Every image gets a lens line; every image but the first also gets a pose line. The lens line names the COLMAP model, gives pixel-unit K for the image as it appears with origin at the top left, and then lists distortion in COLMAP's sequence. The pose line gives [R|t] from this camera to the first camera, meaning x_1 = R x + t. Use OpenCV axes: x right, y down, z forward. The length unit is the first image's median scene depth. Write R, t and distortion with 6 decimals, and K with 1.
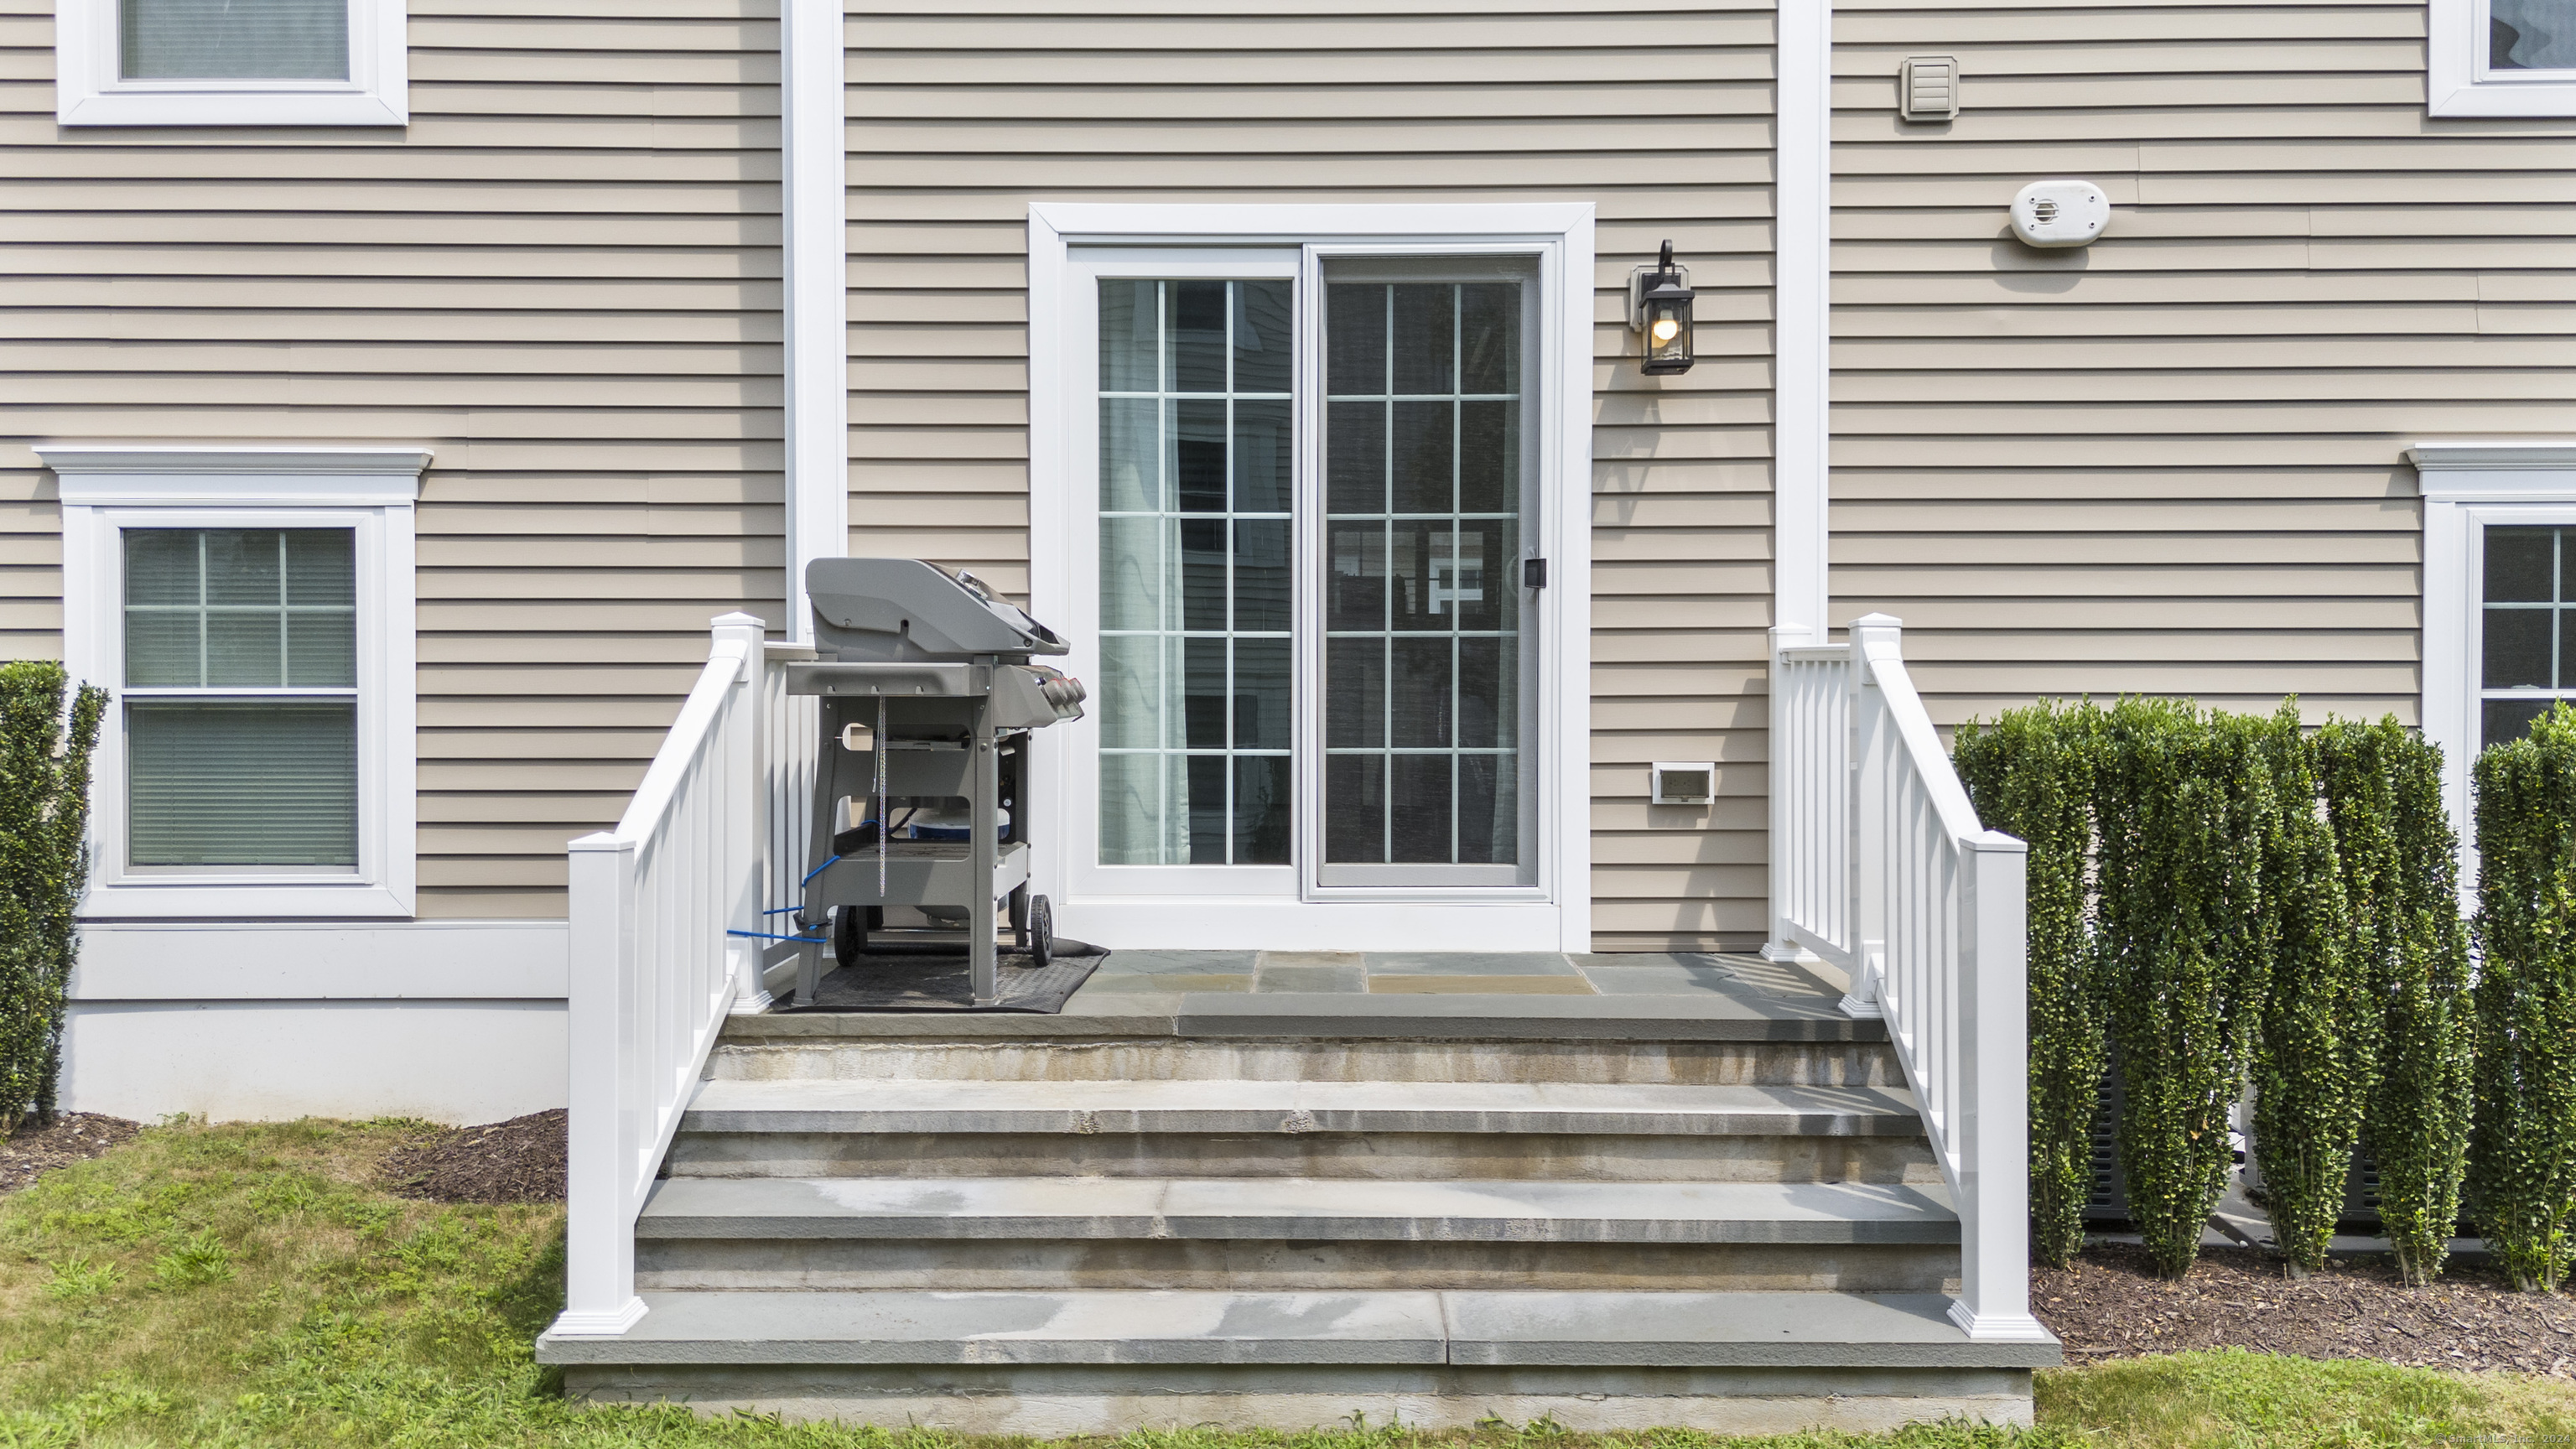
lens RADIAL K [[1983.5, 0, 1288.0], [0, 1983.5, 724.5], [0, 0, 1]] dist [-0.001622, 0.000543]
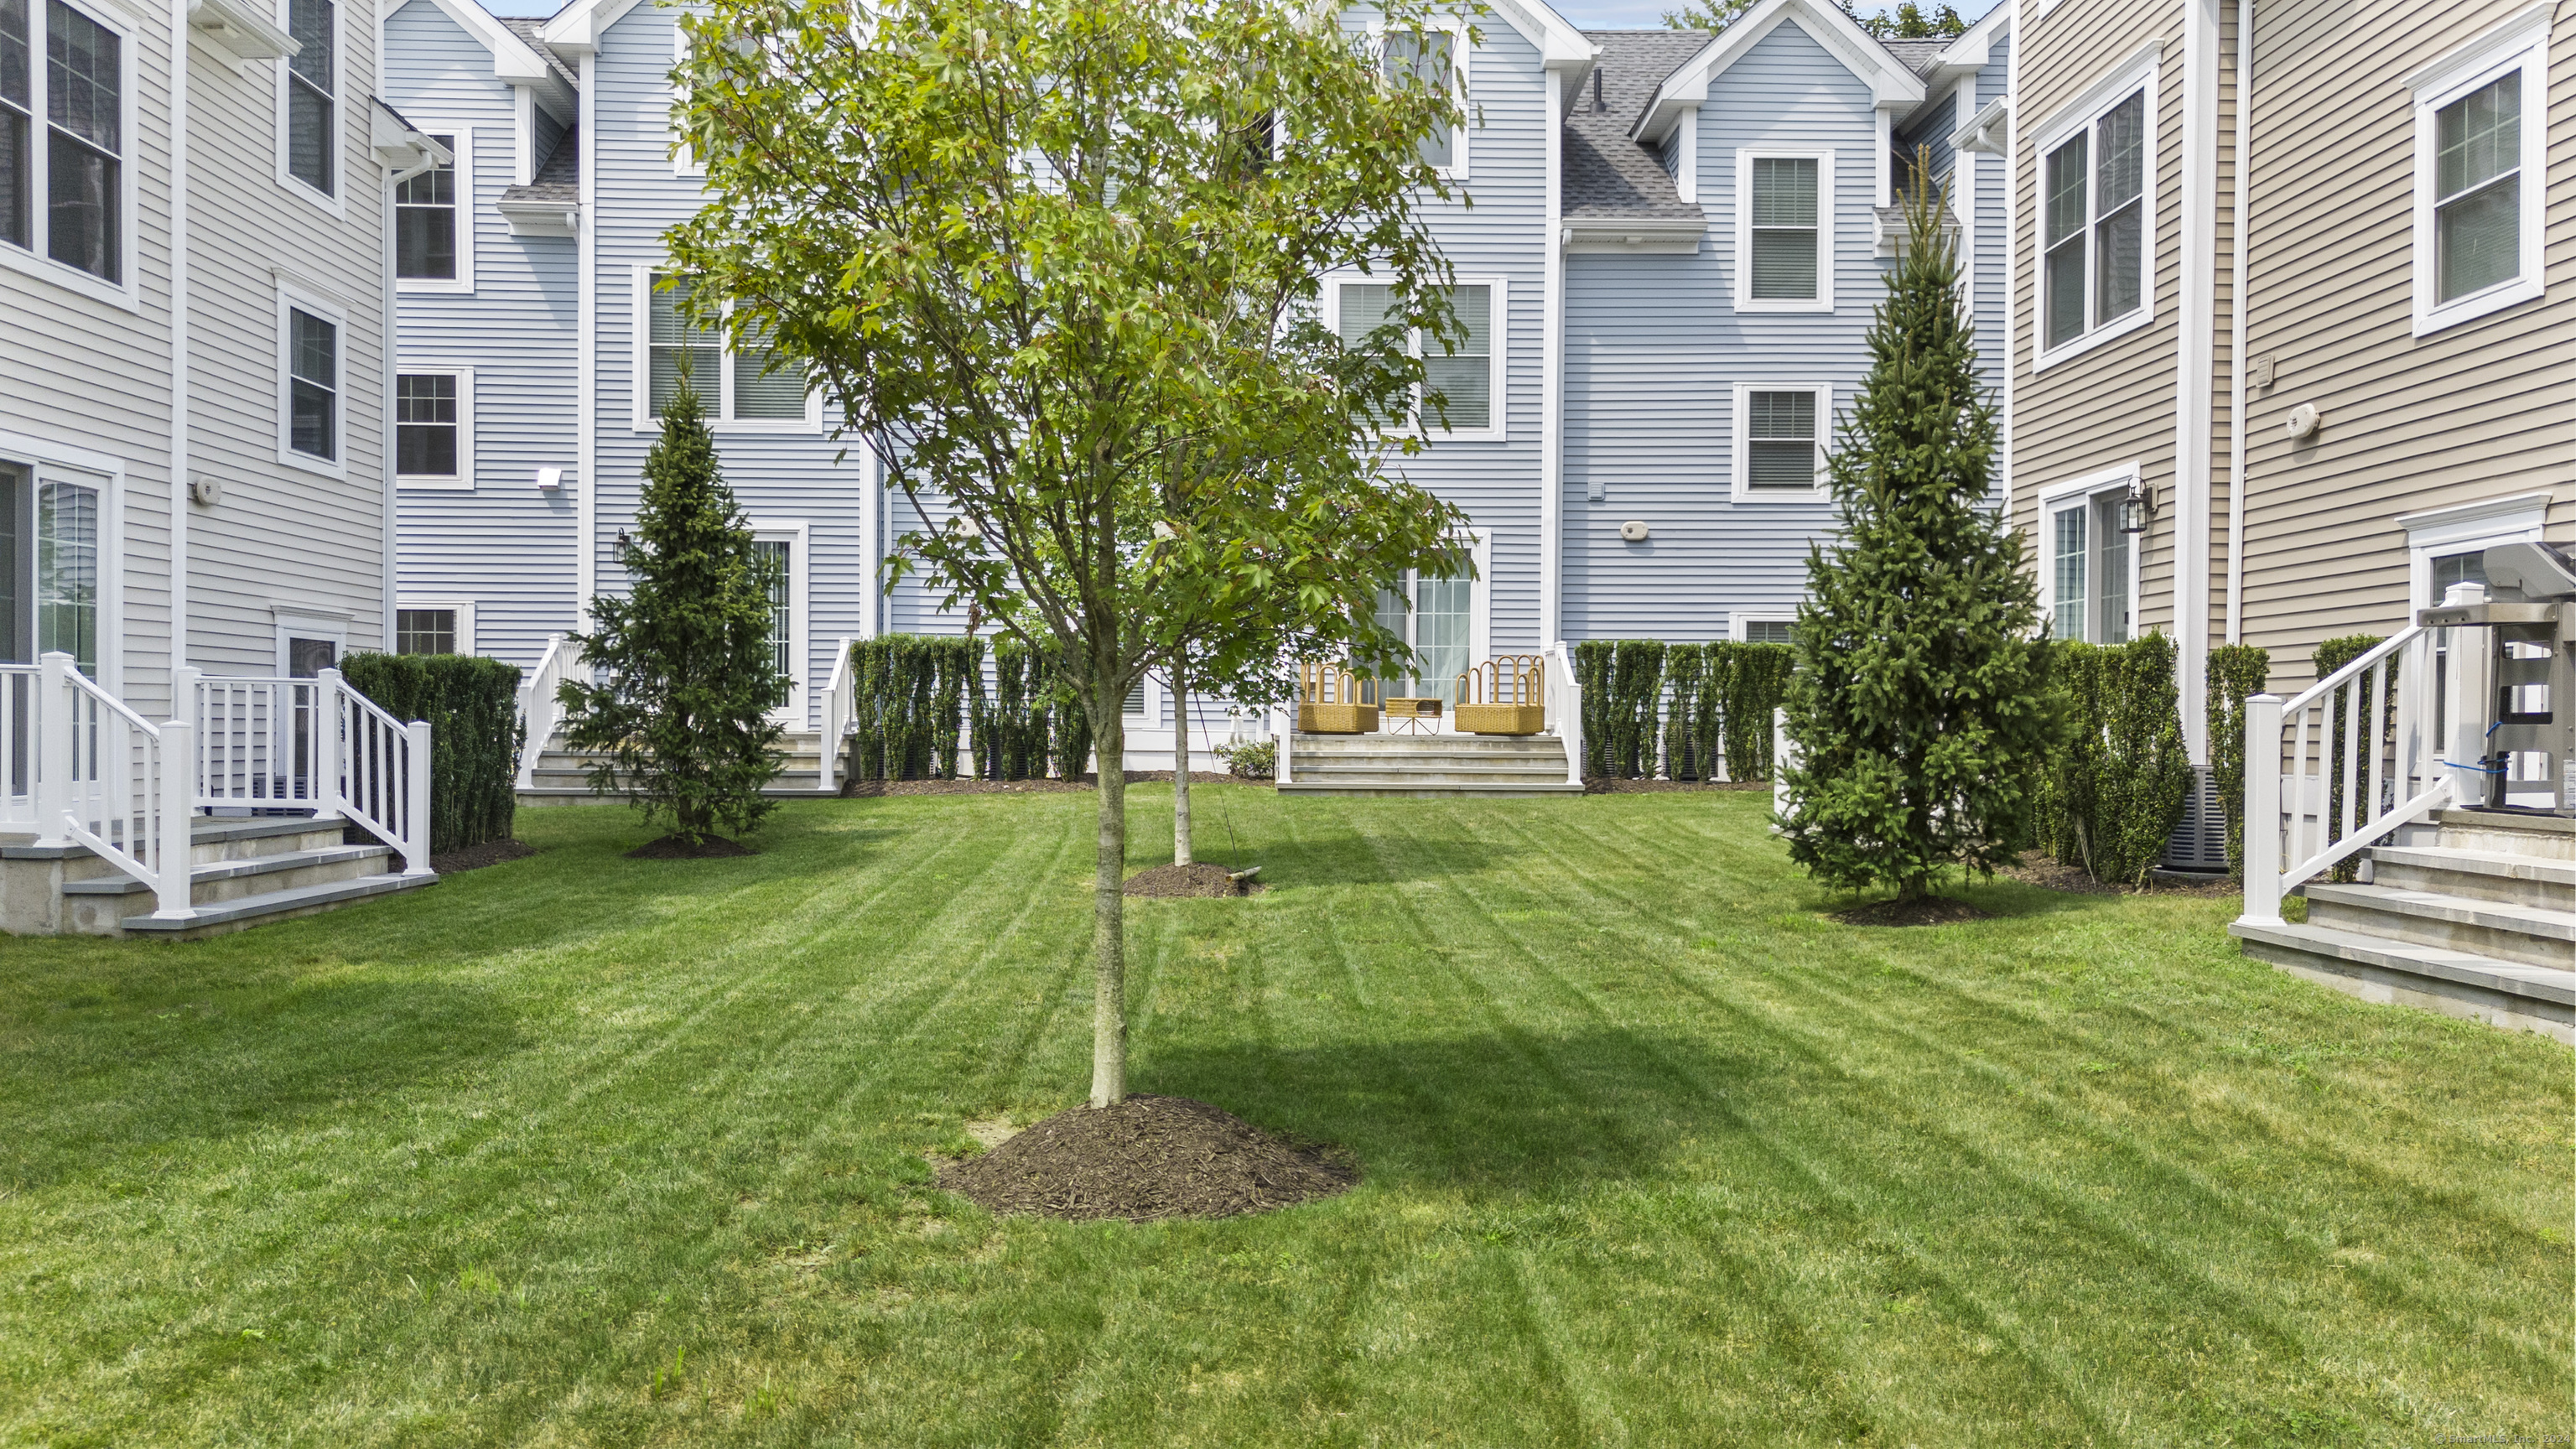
lens RADIAL K [[1983.5, 0, 1288.0], [0, 1983.5, 724.5], [0, 0, 1]] dist [-0.001622, 0.000543]
pose [[0.039788, -0.009749, -0.999161, 1.178290], [0.032167, 0.999447, -0.008471, 0.034887], [0.998690, -0.031803, 0.040080, -0.120030]]
